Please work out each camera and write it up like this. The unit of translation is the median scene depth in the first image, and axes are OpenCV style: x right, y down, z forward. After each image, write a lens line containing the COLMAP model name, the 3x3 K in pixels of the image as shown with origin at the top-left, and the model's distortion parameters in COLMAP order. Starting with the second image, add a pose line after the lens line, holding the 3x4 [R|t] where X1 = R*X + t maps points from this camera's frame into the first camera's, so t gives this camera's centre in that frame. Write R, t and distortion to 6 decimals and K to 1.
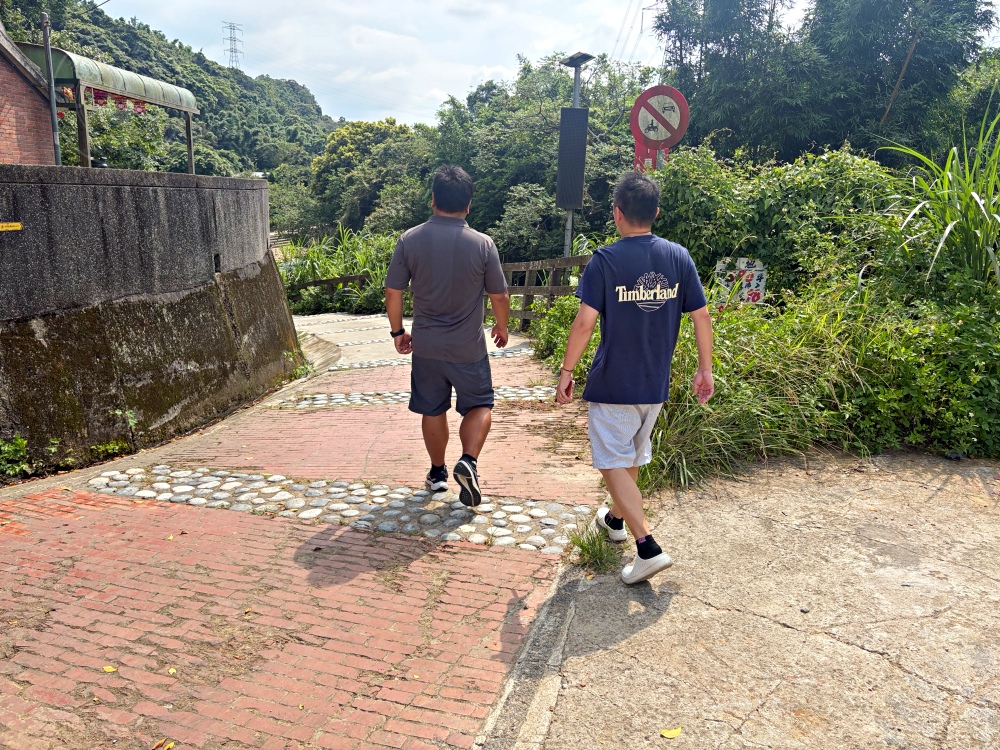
lens RADIAL K [[745.3, 0, 518.0], [0, 745.3, 377.0], [0, 0, 1]] dist [0.011157, 0.001846]
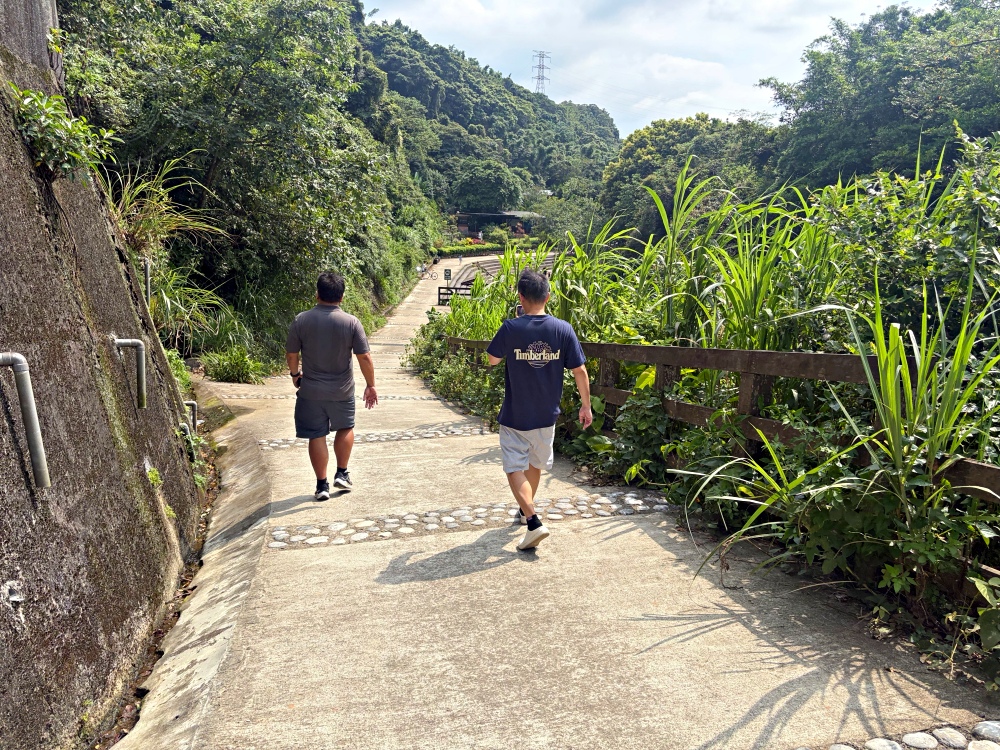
lens RADIAL K [[745.3, 0, 518.0], [0, 745.3, 377.0], [0, 0, 1]] dist [0.011157, 0.001846]
pose [[0.931753, 0.084198, -0.353195, -0.024968], [-0.096190, 0.995226, -0.016507, -0.015018], [0.350119, 0.049354, 0.935404, 0.098307]]
